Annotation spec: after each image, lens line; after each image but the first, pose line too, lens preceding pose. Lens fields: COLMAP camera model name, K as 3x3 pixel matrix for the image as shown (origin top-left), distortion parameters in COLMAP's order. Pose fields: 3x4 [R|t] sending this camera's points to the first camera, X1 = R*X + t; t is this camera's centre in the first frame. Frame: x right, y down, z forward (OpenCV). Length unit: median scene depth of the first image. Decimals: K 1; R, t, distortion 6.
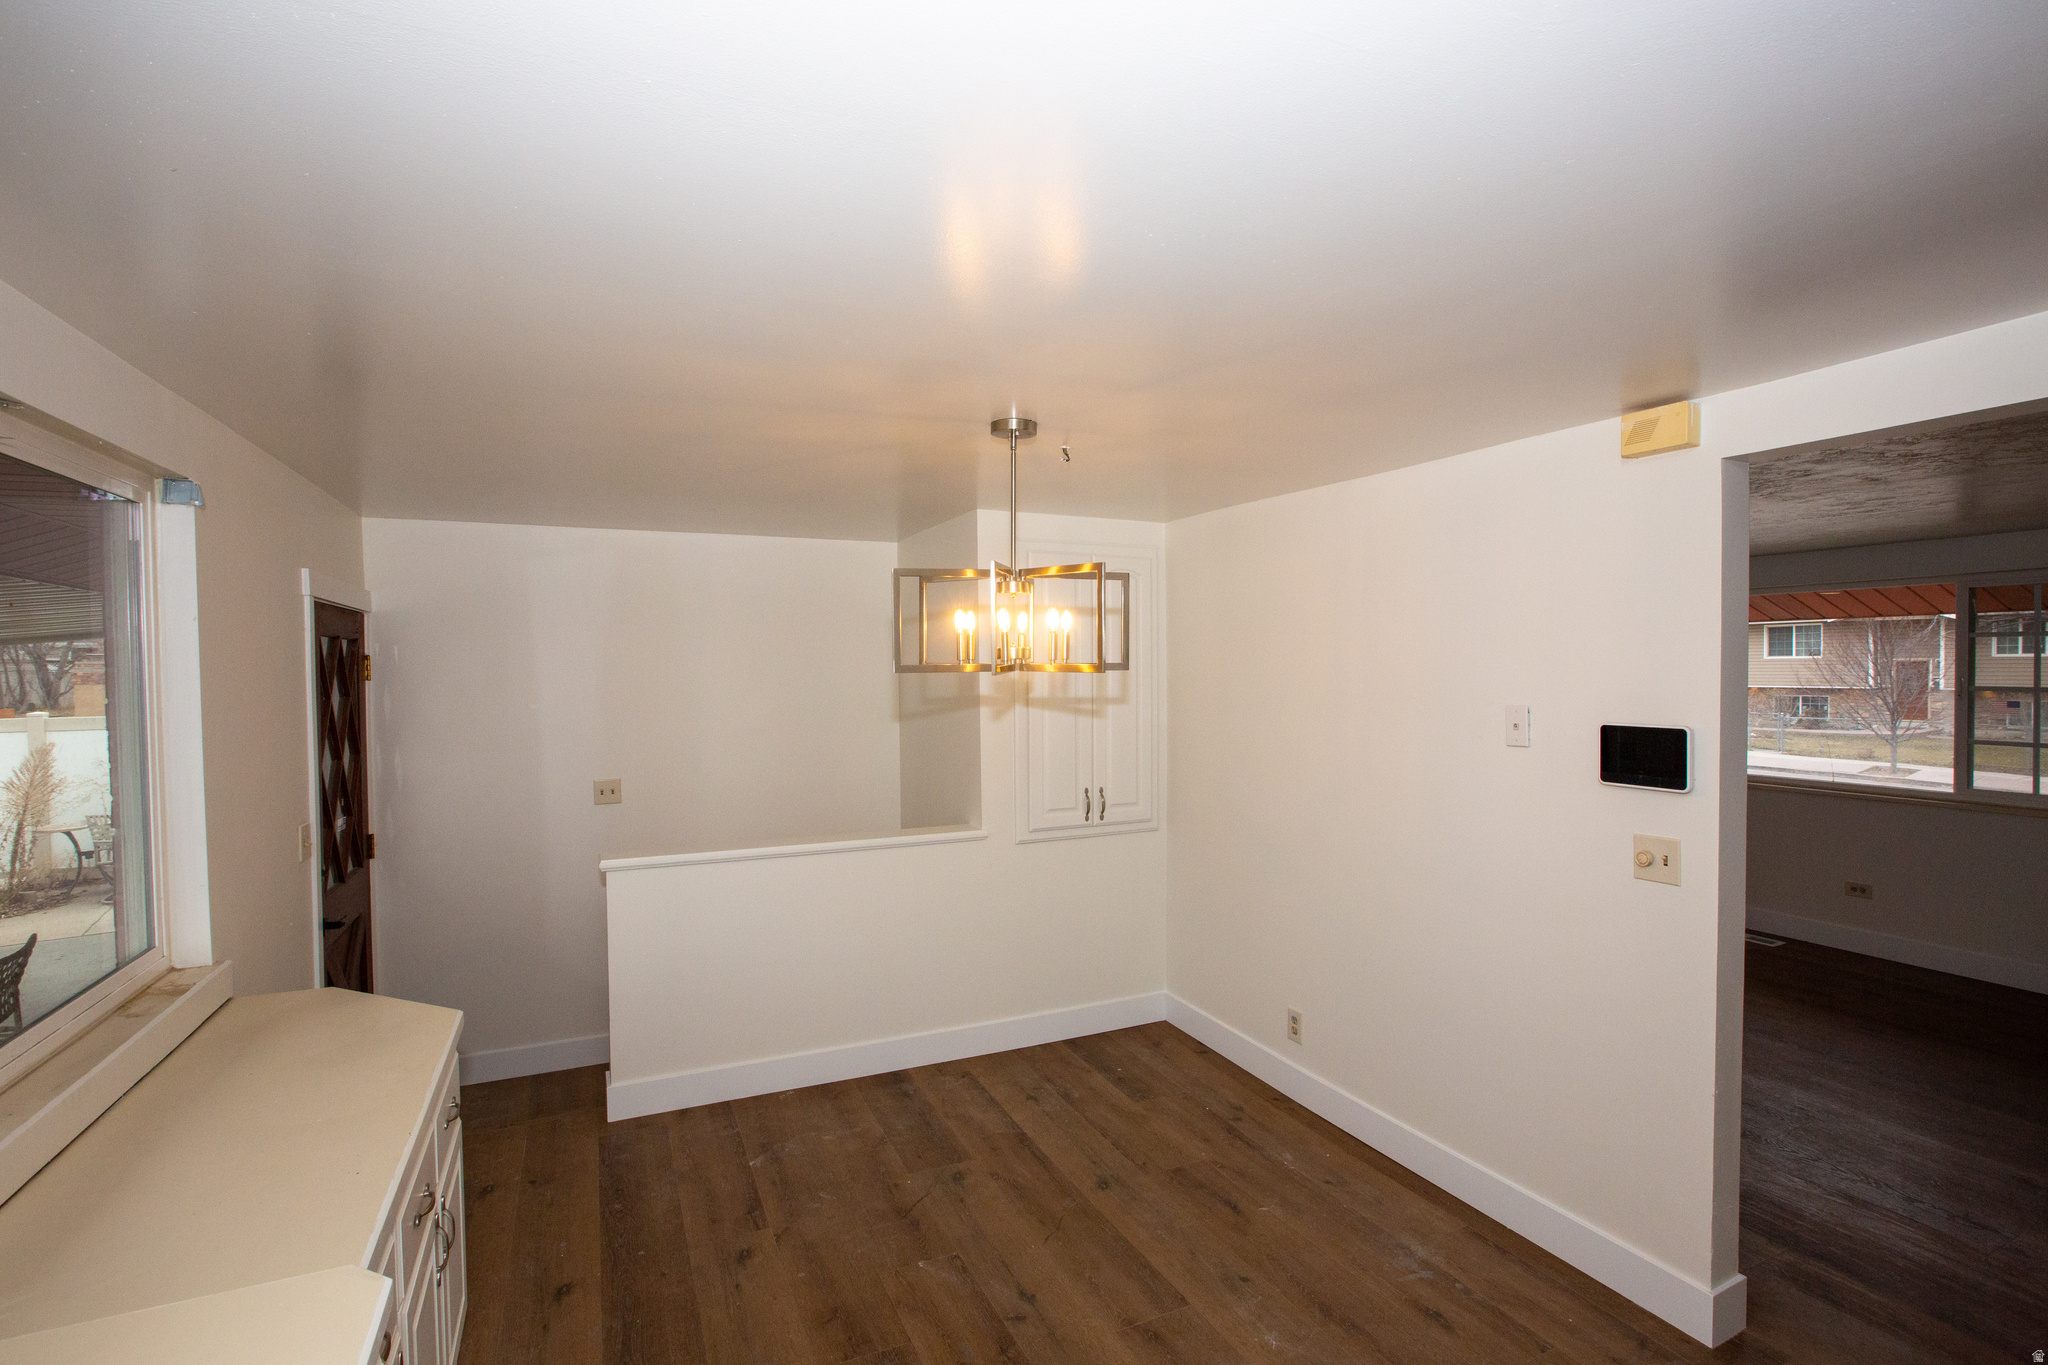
lens RADIAL K [[918.5, 0, 1024.0], [0, 918.5, 682.5], [0, 0, 1]] dist [-0.058237, 0.019187]
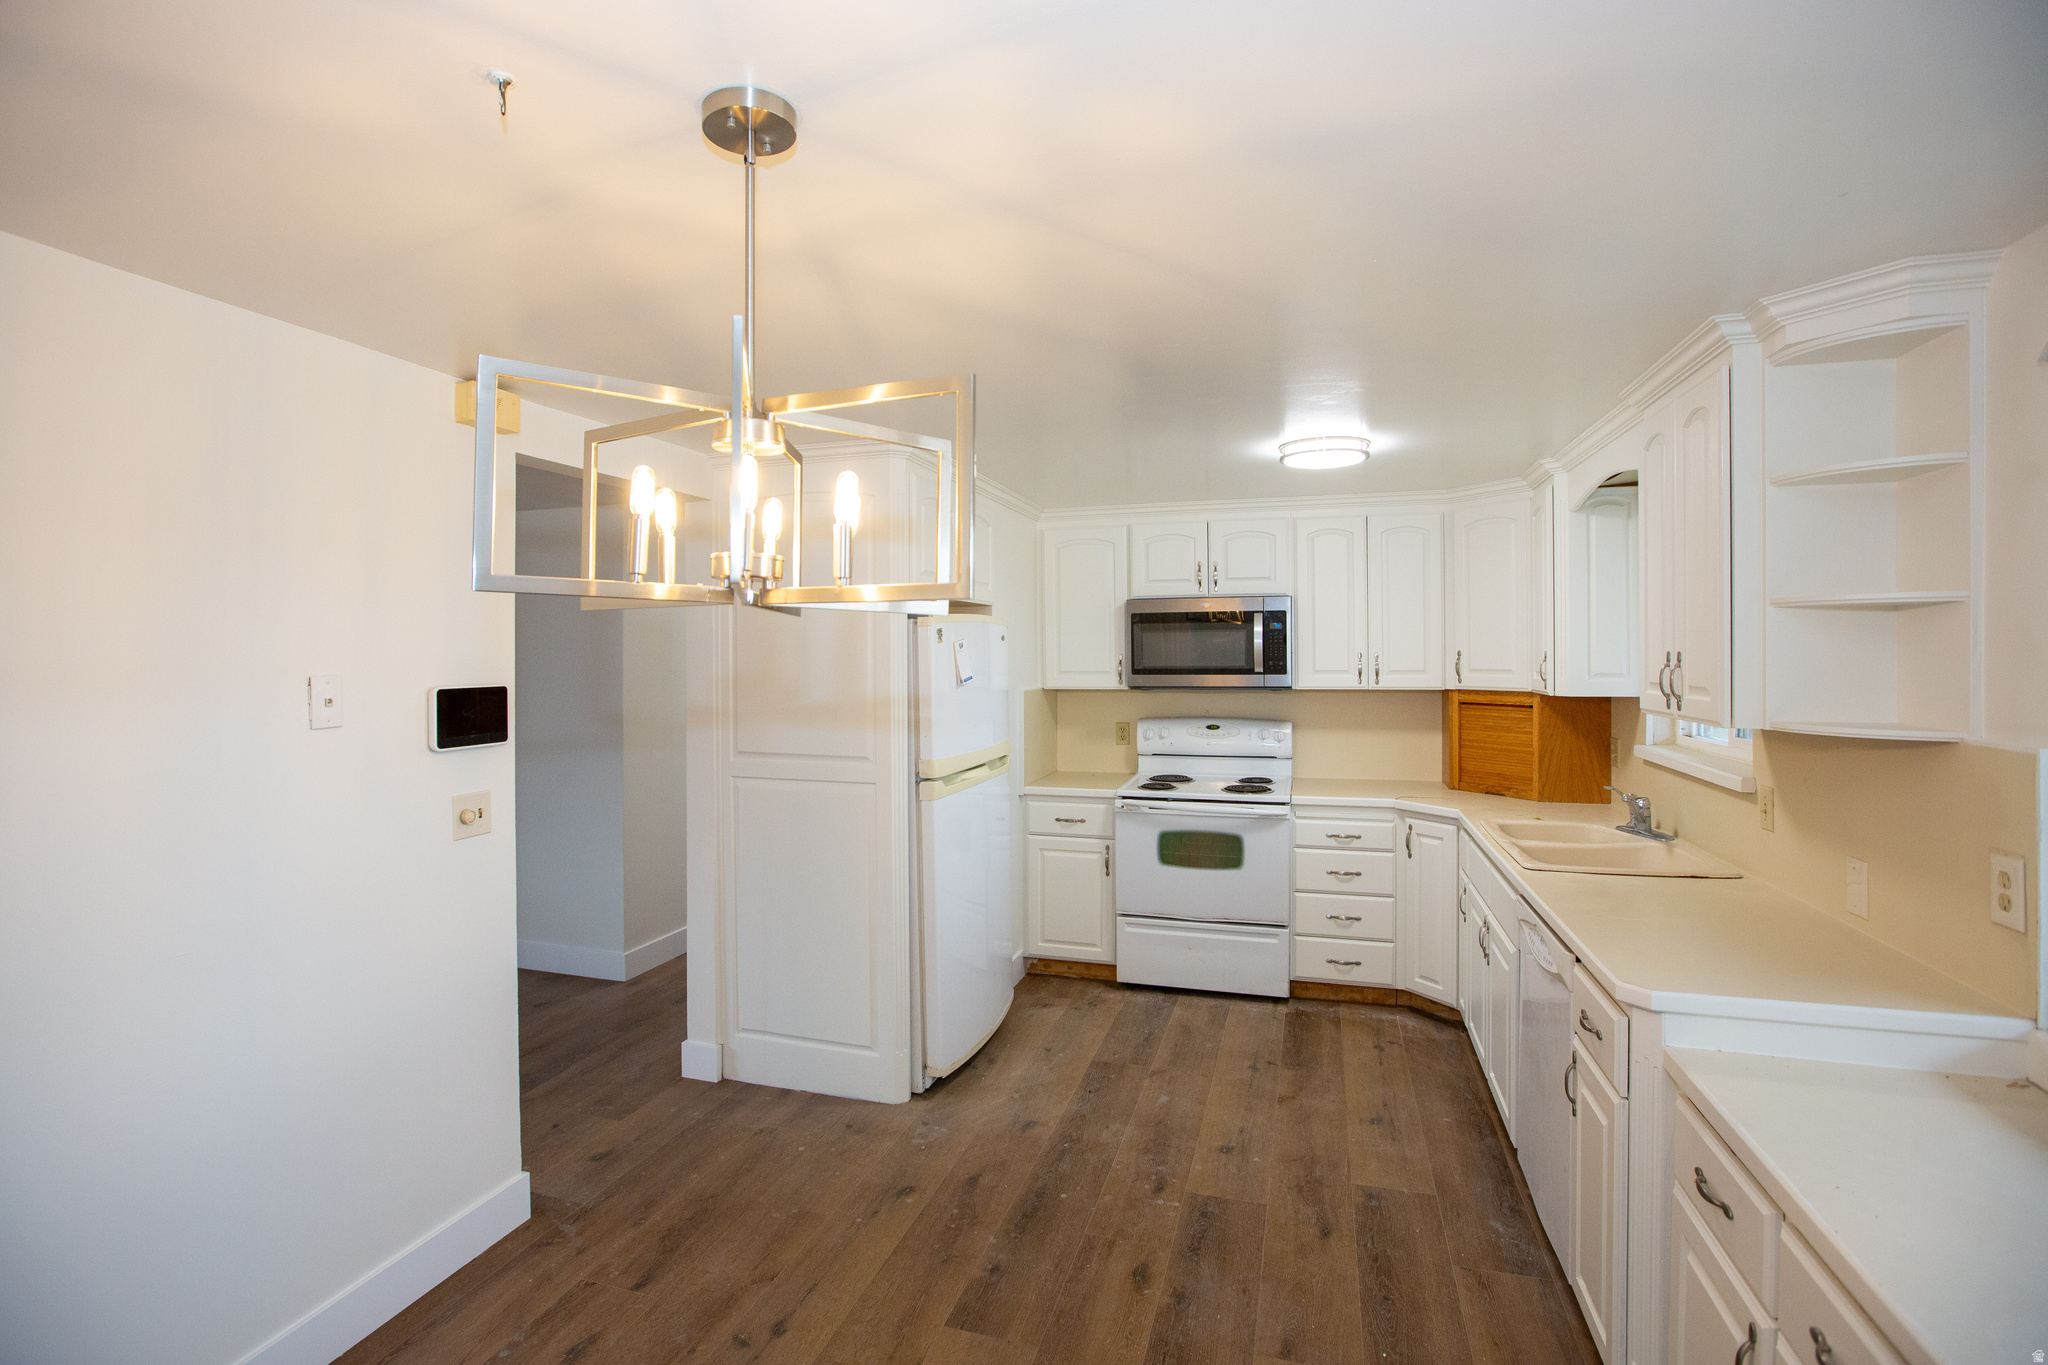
lens RADIAL K [[918.5, 0, 1024.0], [0, 918.5, 682.5], [0, 0, 1]] dist [-0.058237, 0.019187]
pose [[-0.738848, -0.003877, 0.673861, -0.470576], [0.018565, 0.999487, 0.026105, 0.030718], [-0.673616, 0.031798, -0.738397, 1.358723]]
